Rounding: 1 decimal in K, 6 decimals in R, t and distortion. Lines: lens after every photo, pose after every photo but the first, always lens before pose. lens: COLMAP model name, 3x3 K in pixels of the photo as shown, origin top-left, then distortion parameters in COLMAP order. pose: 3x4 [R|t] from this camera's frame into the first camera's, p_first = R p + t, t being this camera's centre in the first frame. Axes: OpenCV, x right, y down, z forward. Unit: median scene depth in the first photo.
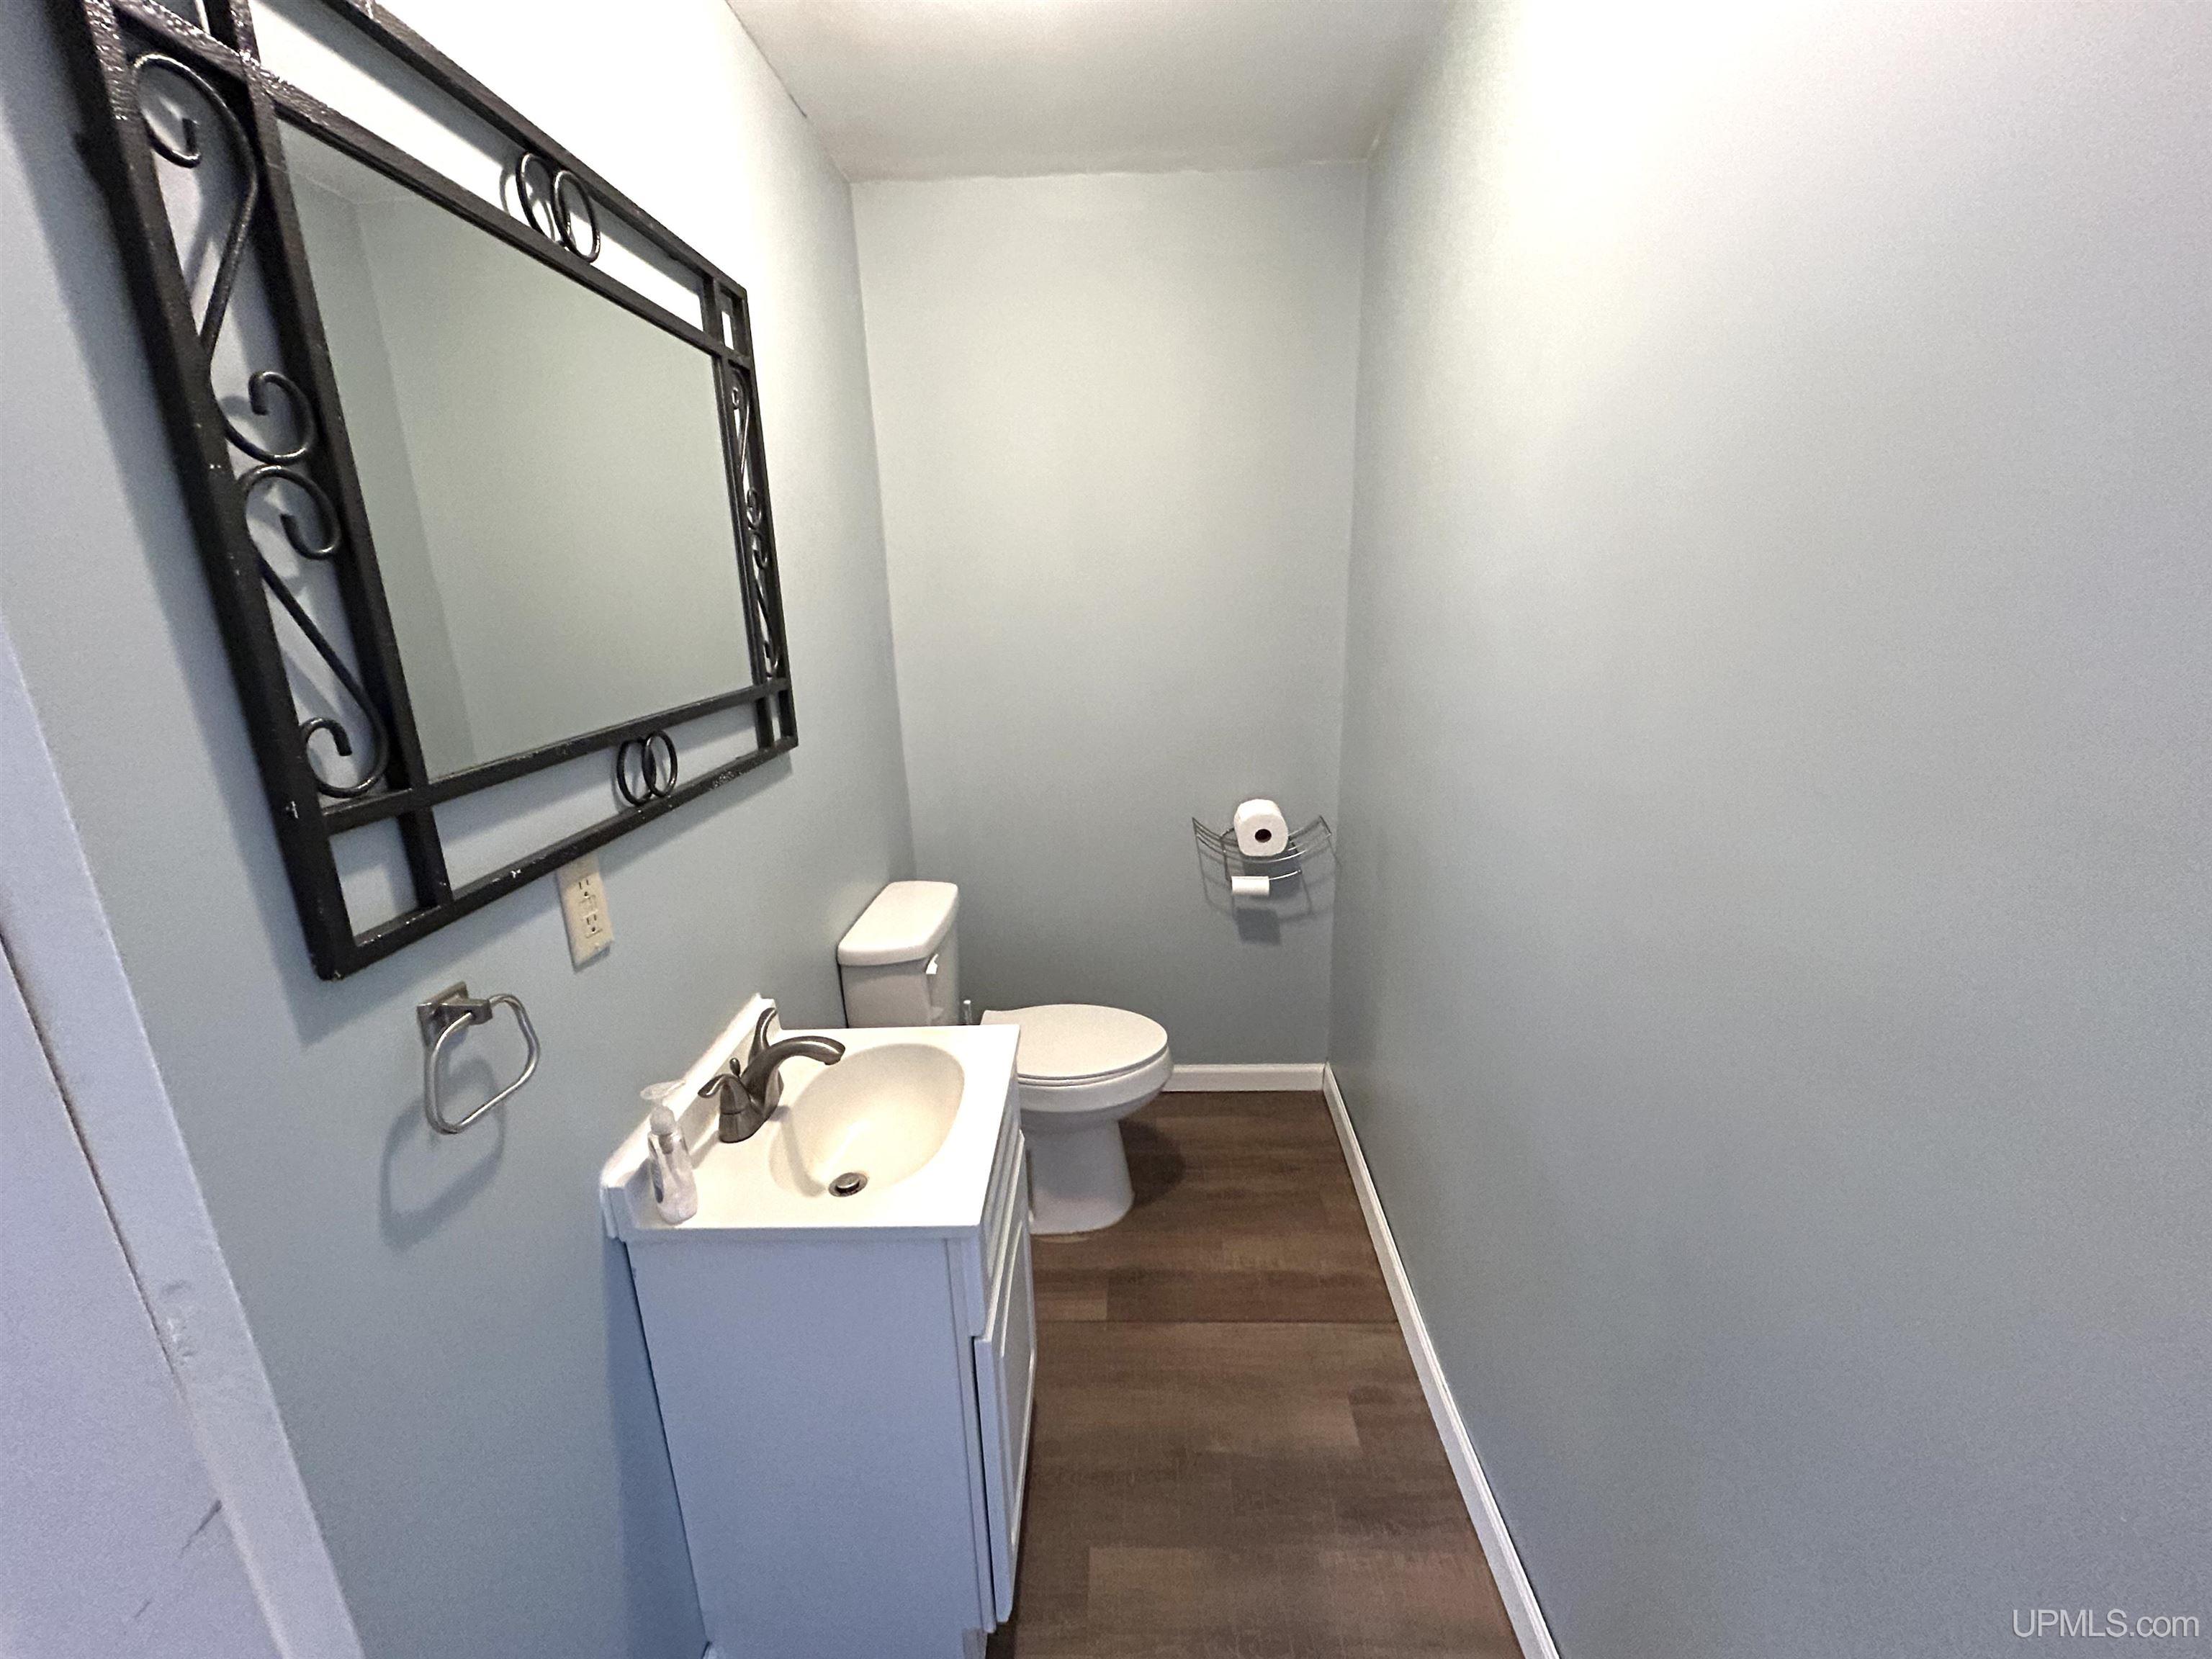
lens RADIAL K [[890.3, 0, 1103.2], [0, 890.3, 832.0], [0, 0, 1]] dist [0.000364, -0.000797]
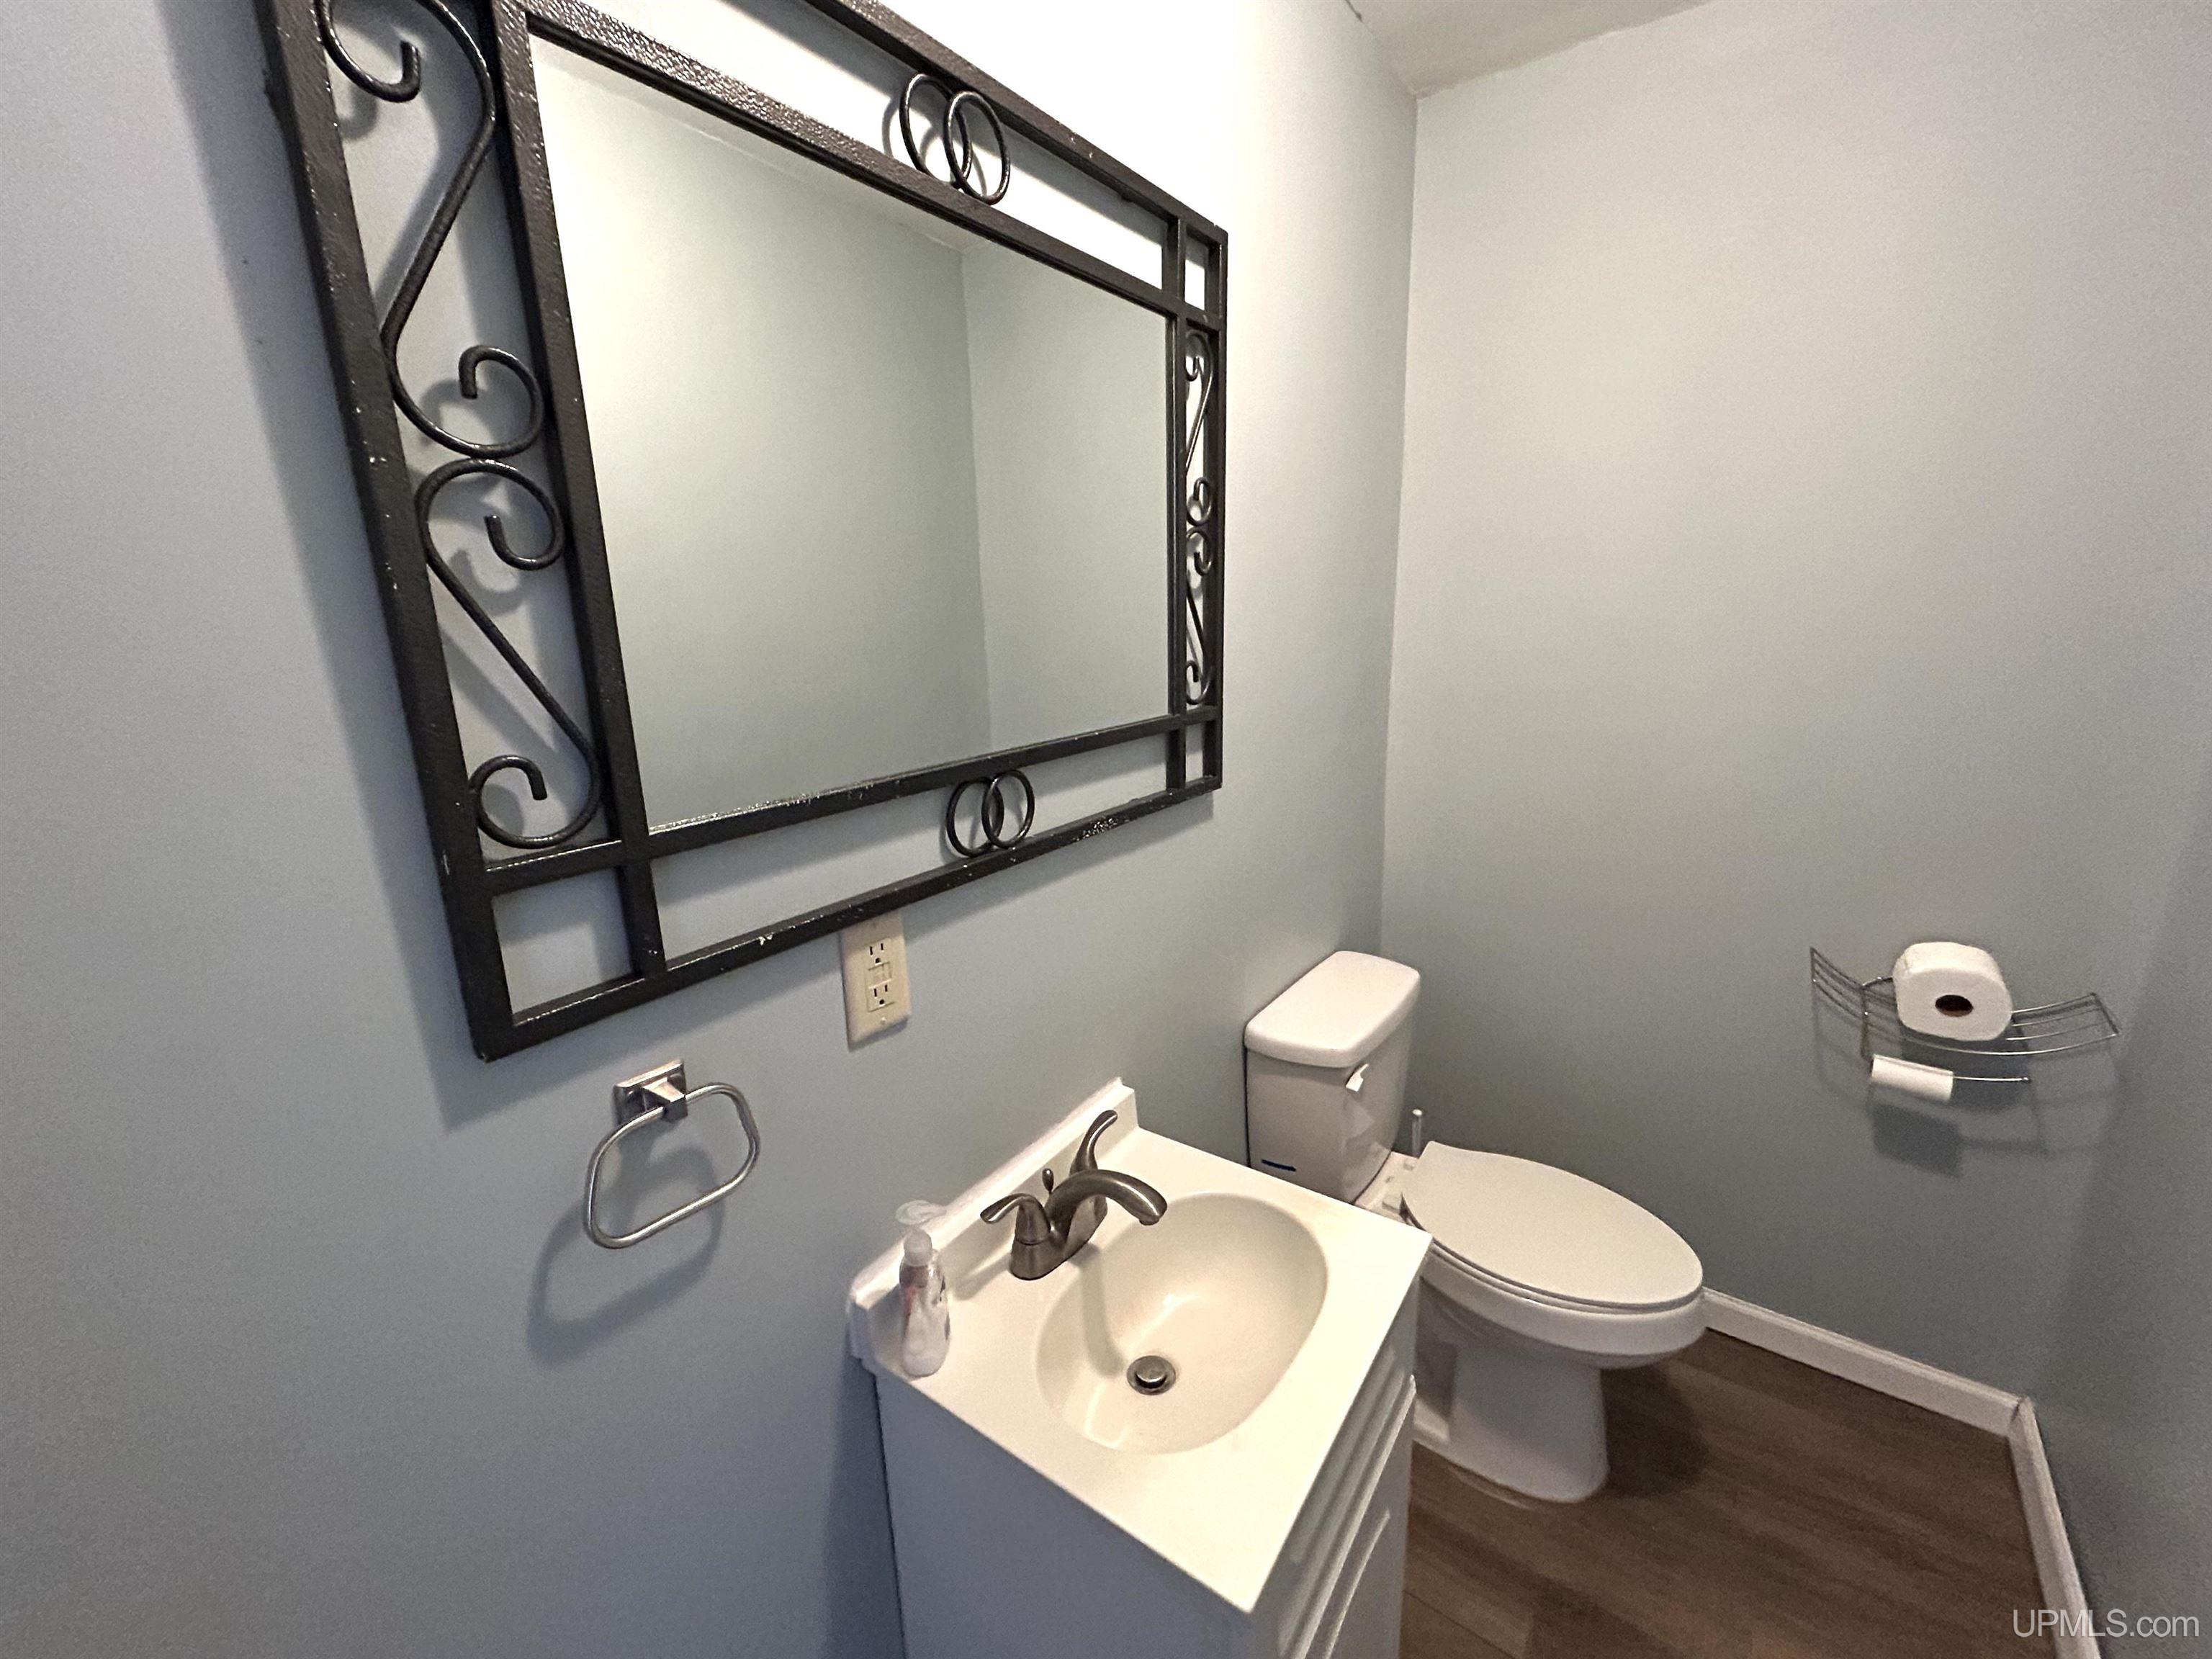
lens RADIAL K [[890.3, 0, 1109.6], [0, 890.3, 822.9], [0, 0, 1]] dist [0.000364, -0.000797]
pose [[0.825393, 0.142159, -0.546368, 0.034934], [-0.149699, 0.988246, 0.030983, -0.095090], [0.544350, 0.056218, 0.836972, 0.325390]]
